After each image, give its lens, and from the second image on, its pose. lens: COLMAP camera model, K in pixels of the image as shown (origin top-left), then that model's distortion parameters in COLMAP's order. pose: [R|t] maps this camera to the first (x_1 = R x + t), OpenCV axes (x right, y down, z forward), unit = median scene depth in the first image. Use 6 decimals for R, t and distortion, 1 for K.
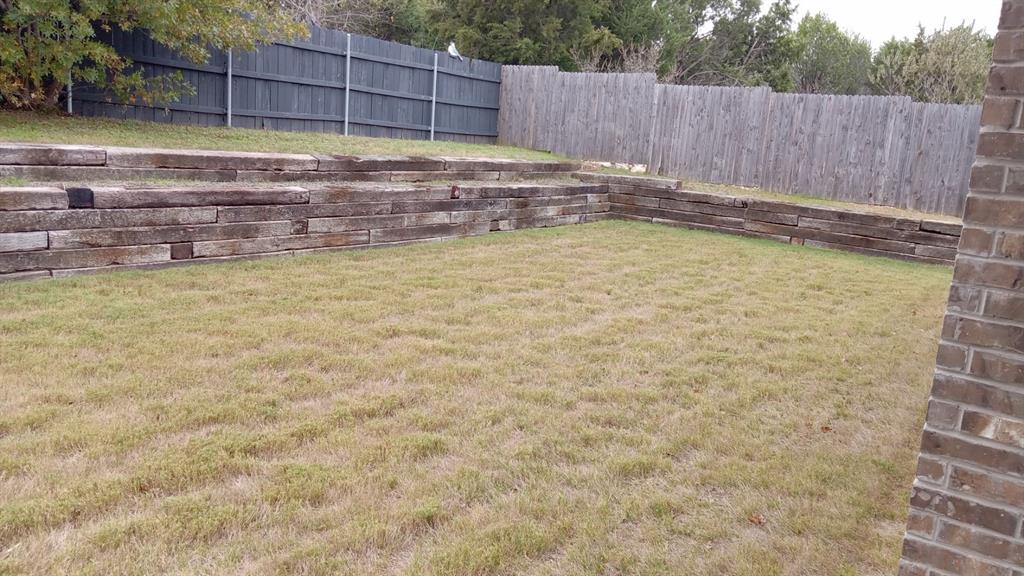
lens RADIAL K [[772.1, 0, 533.7], [0, 772.1, 327.1], [0, 0, 1]] dist [0.001791, -0.005184]
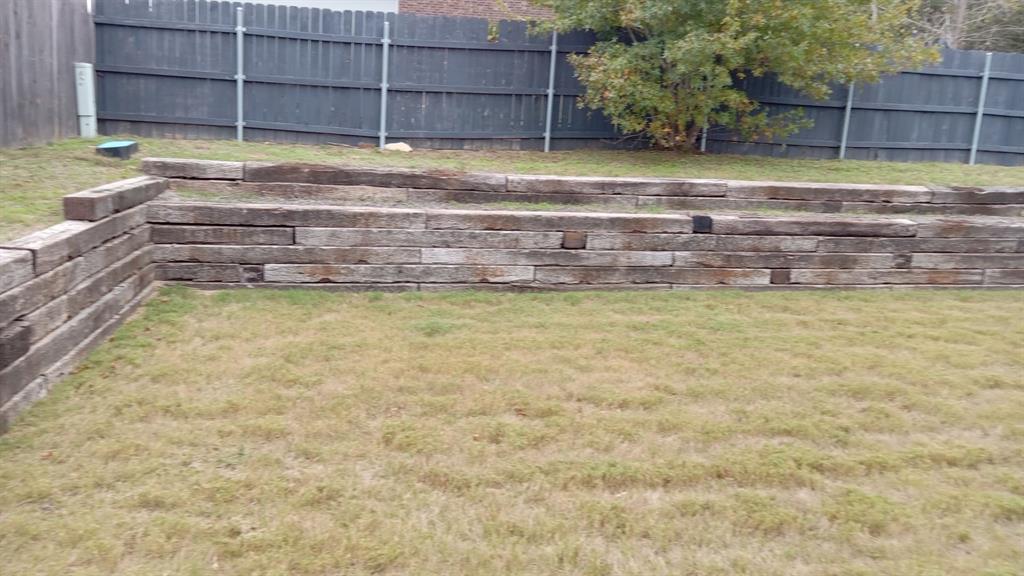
lens RADIAL K [[798.8, 0, 514.9], [0, 798.8, 283.1], [0, 0, 1]] dist [-0.006423, -0.010058]
pose [[0.730435, 0.076150, -0.678723, 0.023853], [-0.142546, 0.988877, -0.042458, 0.009433], [0.667941, 0.127763, 0.733166, -0.047851]]
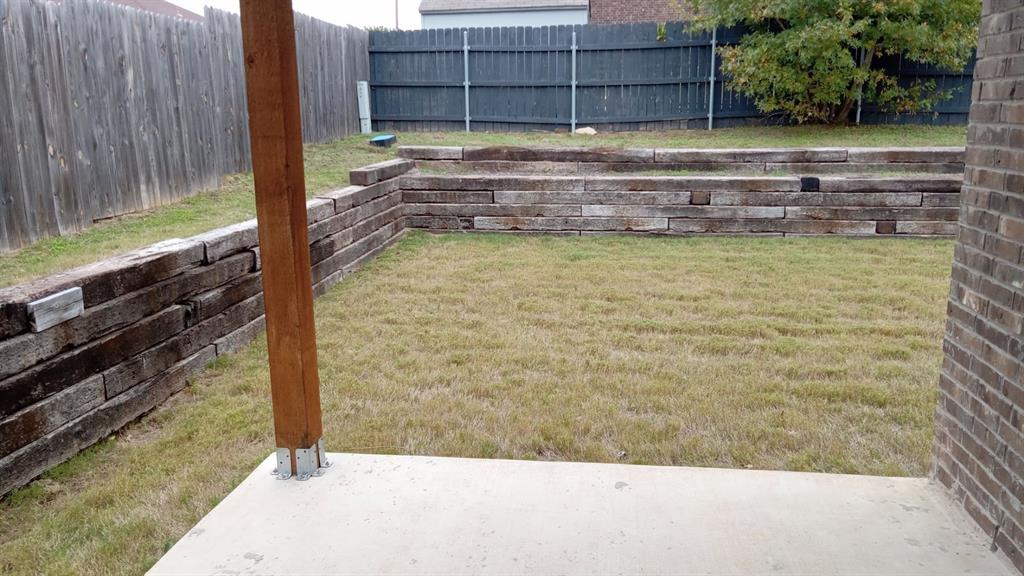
lens RADIAL K [[772.1, 0, 533.7], [0, 772.1, 327.1], [0, 0, 1]] dist [0.001791, -0.005184]
pose [[0.505985, 0.149605, -0.849469, 0.390195], [-0.153868, 0.984702, 0.081770, 0.053045], [0.848707, 0.089332, 0.521264, -0.151876]]
